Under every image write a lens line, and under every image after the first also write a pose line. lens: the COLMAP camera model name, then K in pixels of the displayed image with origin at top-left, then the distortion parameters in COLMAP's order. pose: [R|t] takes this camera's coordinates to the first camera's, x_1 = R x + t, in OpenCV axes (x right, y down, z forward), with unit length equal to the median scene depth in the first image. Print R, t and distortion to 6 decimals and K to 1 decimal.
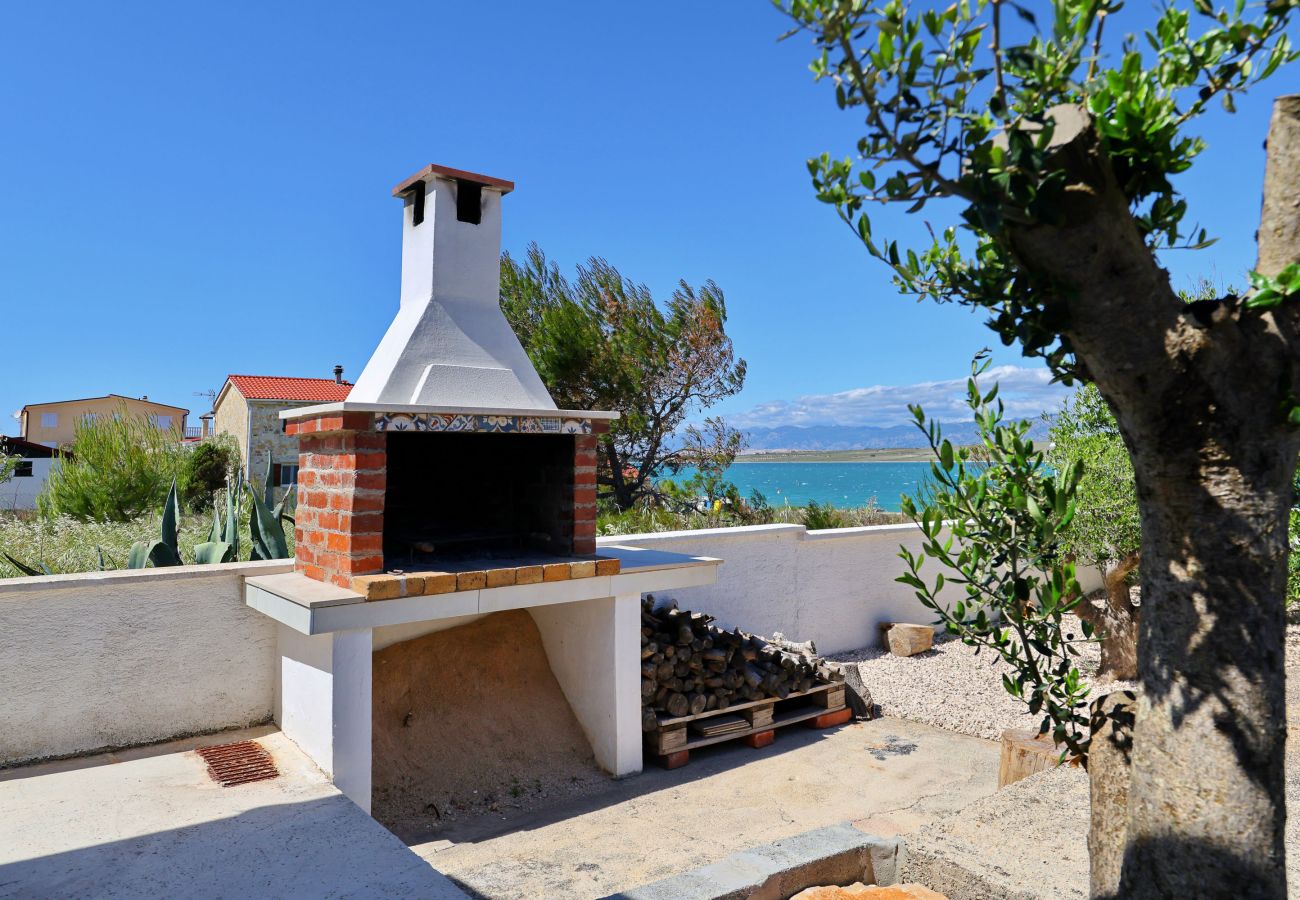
lens RADIAL K [[1092.3, 0, 650.0], [0, 1092.3, 450.0], [0, 0, 1]] dist [-0.075247, -0.001266]
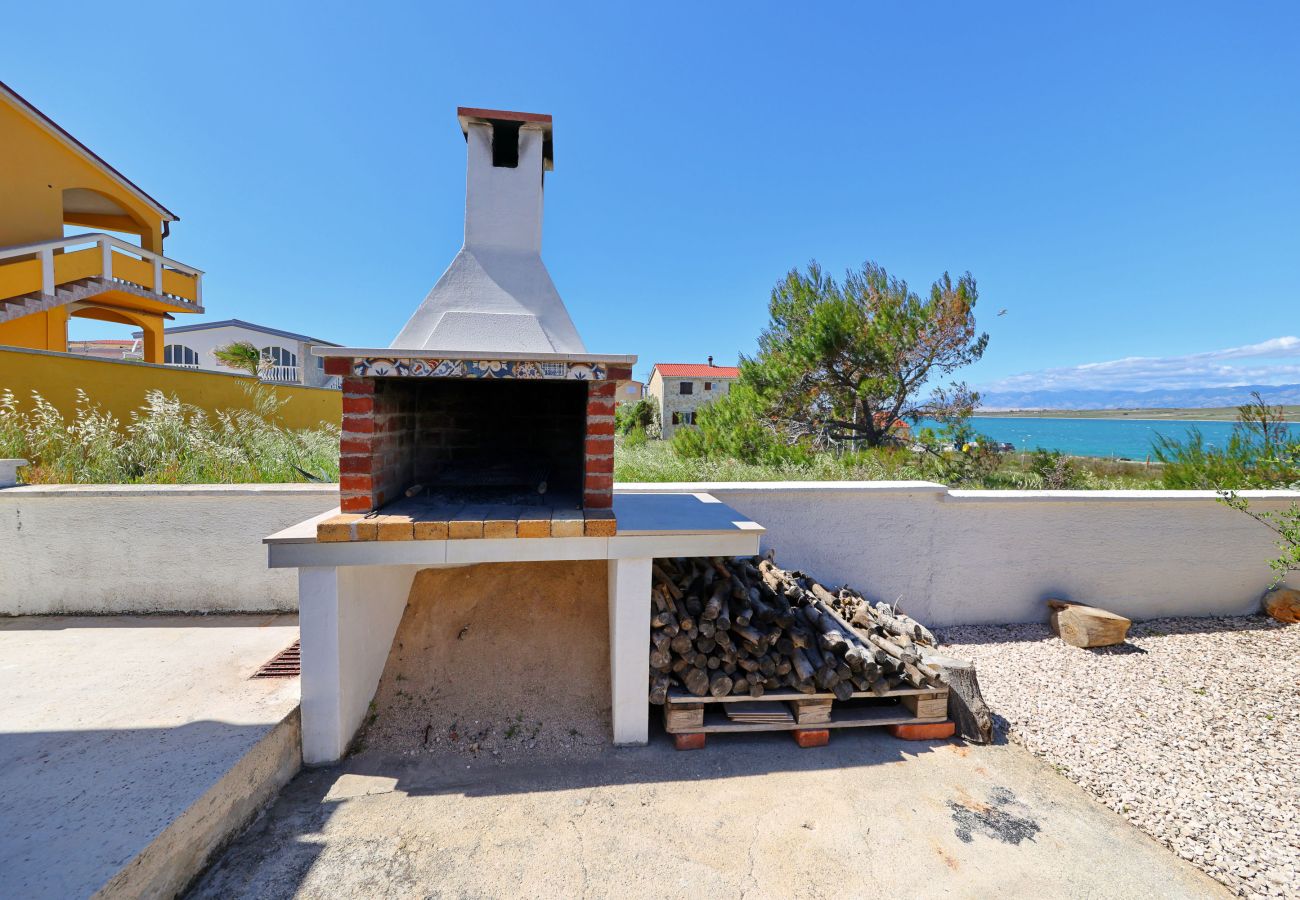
lens RADIAL K [[625.7, 0, 484.9], [0, 625.7, 476.2], [0, 0, 1]] dist [-0.004901, -0.000618]
pose [[0.827098, 0.076189, -0.556870, 0.154148], [-0.011681, 0.992886, 0.118495, 0.004204], [0.561937, -0.091503, 0.822104, 0.480119]]
